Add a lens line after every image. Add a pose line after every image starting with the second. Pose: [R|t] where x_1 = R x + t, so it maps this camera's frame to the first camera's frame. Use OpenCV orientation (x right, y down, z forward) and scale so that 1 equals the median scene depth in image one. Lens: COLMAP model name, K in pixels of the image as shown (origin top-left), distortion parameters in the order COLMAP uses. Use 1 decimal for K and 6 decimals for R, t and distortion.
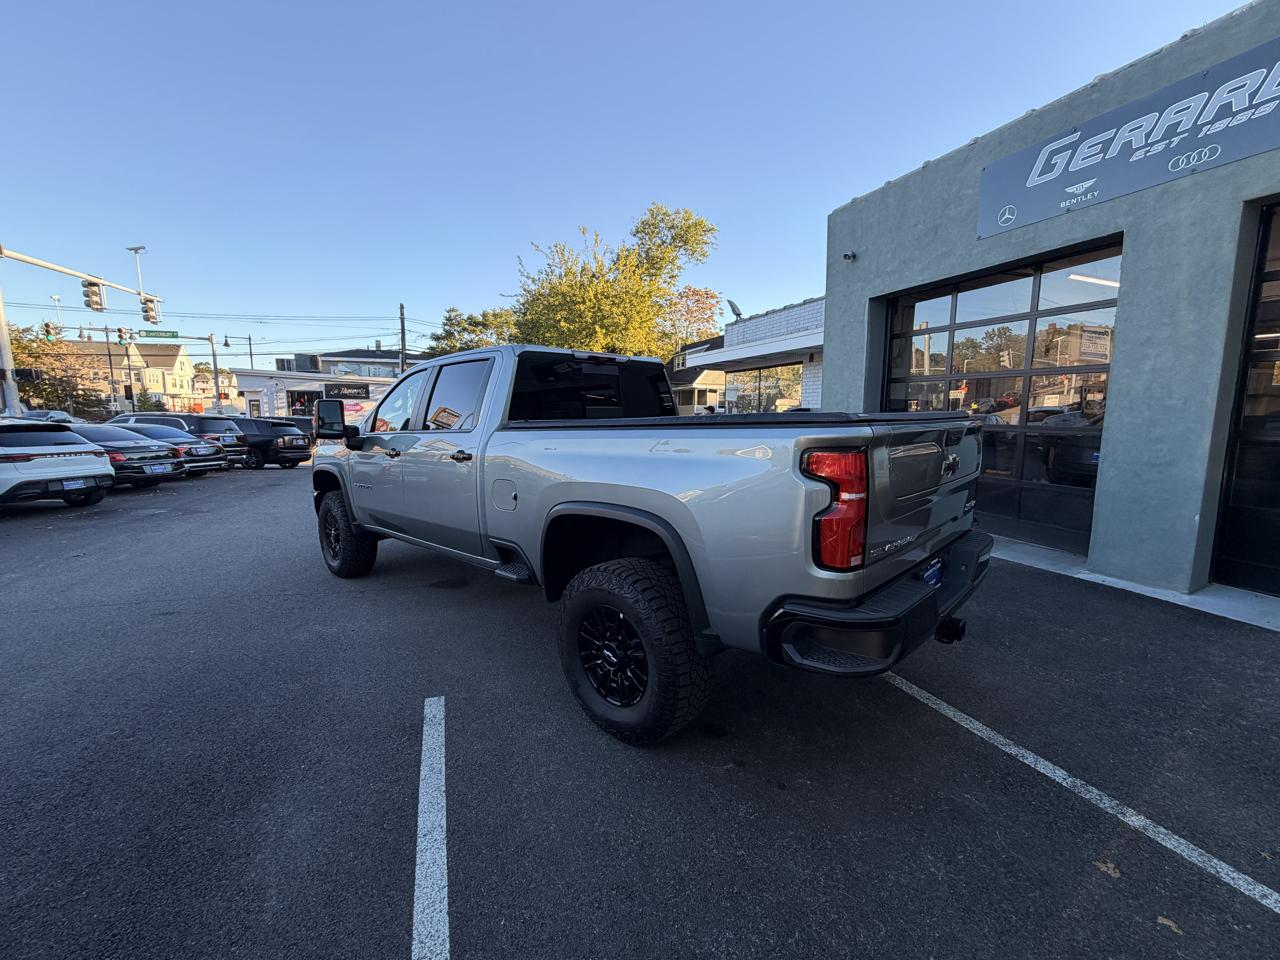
lens RADIAL K [[538.7, 0, 639.1], [0, 538.7, 479.2], [0, 0, 1]] dist [-0.001484, 0.000464]
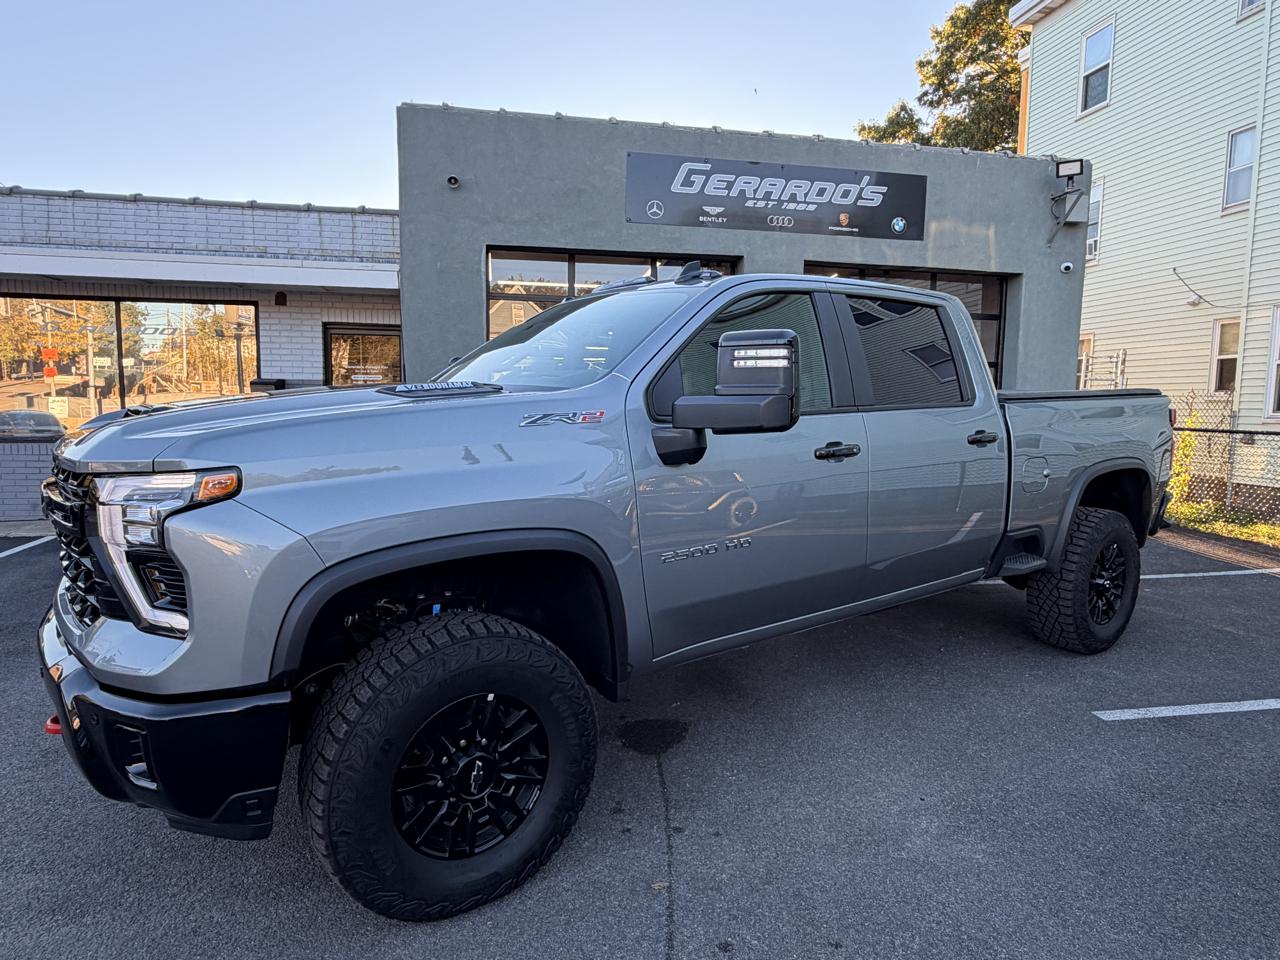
lens RADIAL K [[780.0, 0, 636.3], [0, 780.0, 479.4], [0, 0, 1]] dist [-0.001364, 0.001422]
pose [[0.181316, -0.096149, 0.978713, -0.736645], [0.108863, 0.991055, 0.077194, -0.060461], [-0.977381, 0.092549, 0.190161, 0.634364]]
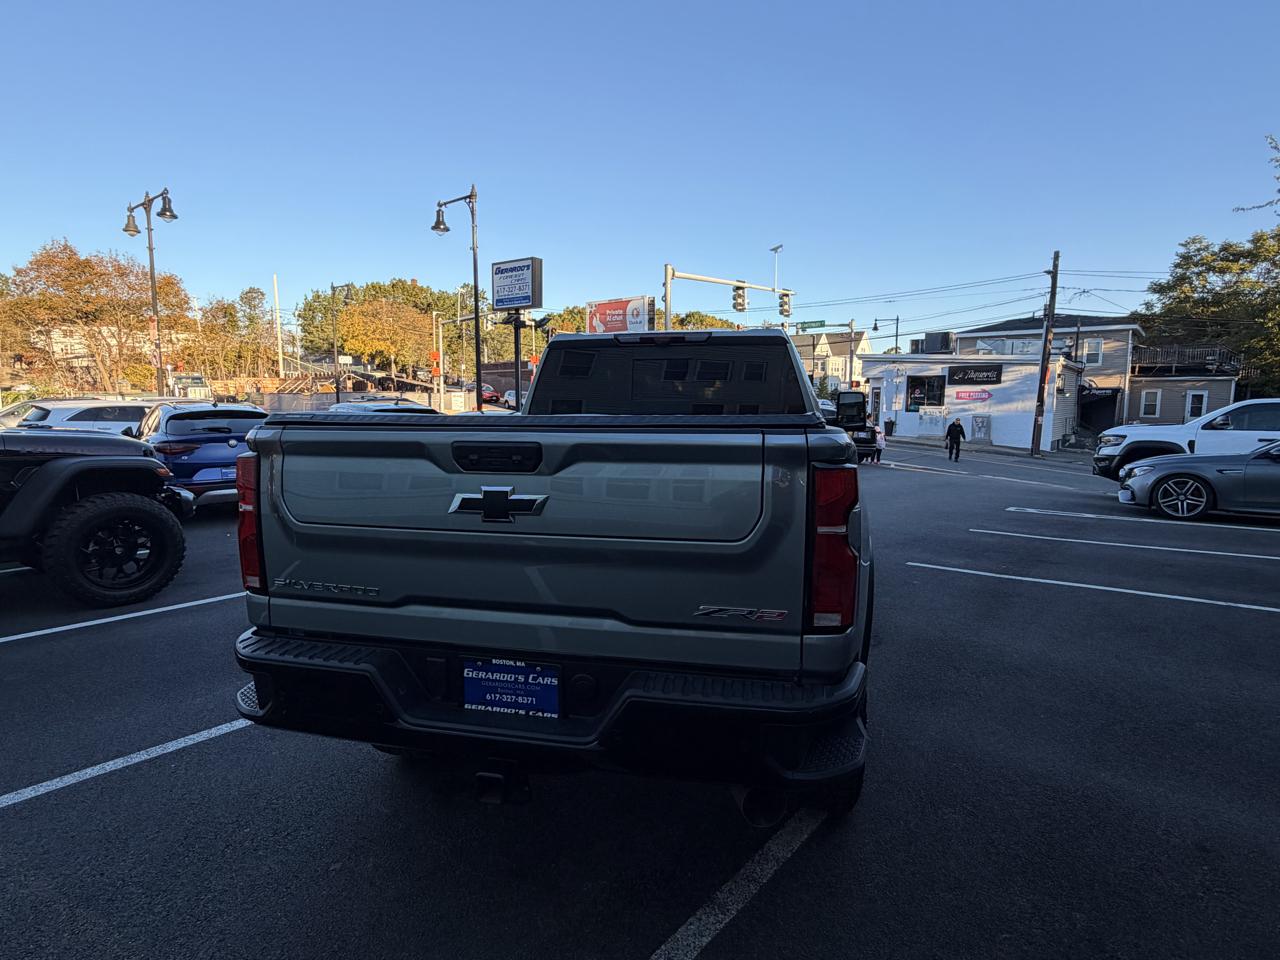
lens RADIAL K [[692.7, 0, 633.5], [0, 692.7, 477.9], [0, 0, 1]] dist [-0.000738, -0.000053]
pose [[0.506436, 0.096382, -0.856874, 0.453559], [-0.106690, 0.993102, 0.048648, -0.037387], [0.855652, 0.066782, 0.513226, 0.255674]]
